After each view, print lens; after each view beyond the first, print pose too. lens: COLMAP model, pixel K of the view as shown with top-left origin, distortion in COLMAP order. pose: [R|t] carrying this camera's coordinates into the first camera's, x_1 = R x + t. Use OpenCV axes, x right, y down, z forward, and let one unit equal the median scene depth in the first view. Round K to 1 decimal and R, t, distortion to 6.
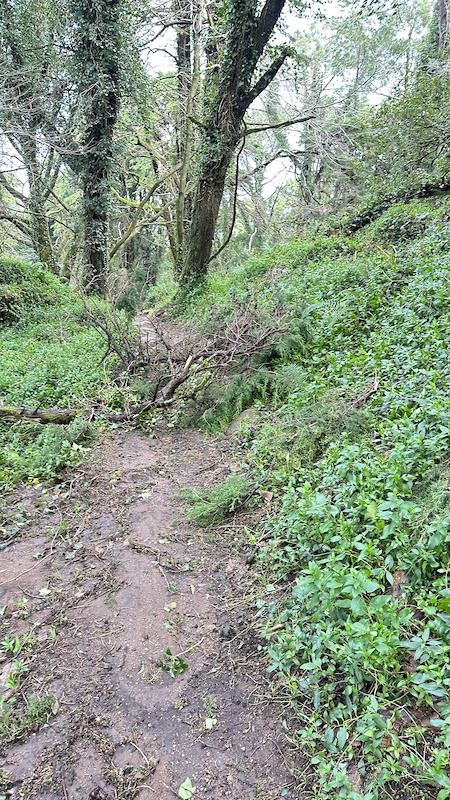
lens RADIAL K [[567.3, 0, 226.7], [0, 567.3, 402.0], [0, 0, 1]] dist [-0.006586, -0.004212]
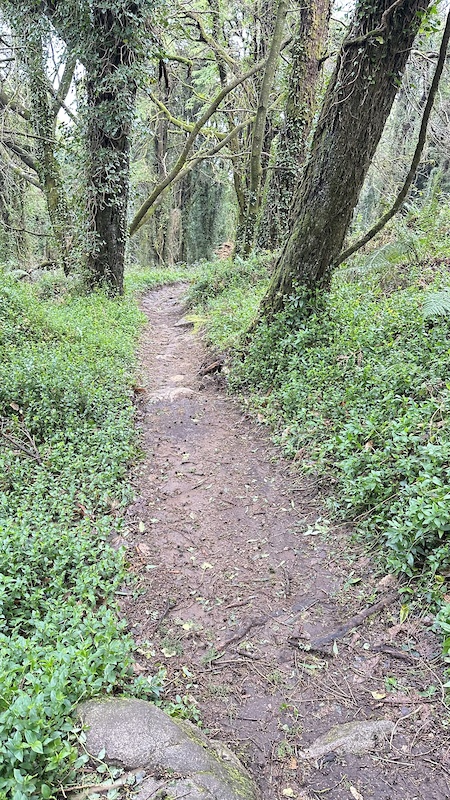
lens RADIAL K [[567.3, 0, 222.2], [0, 567.3, 398.4], [0, 0, 1]] dist [-0.006586, -0.004212]
pose [[0.993181, 0.074590, -0.089601, -0.056000], [-0.065244, 0.992534, 0.103052, -0.145136], [0.096619, -0.096504, 0.990632, 0.447333]]
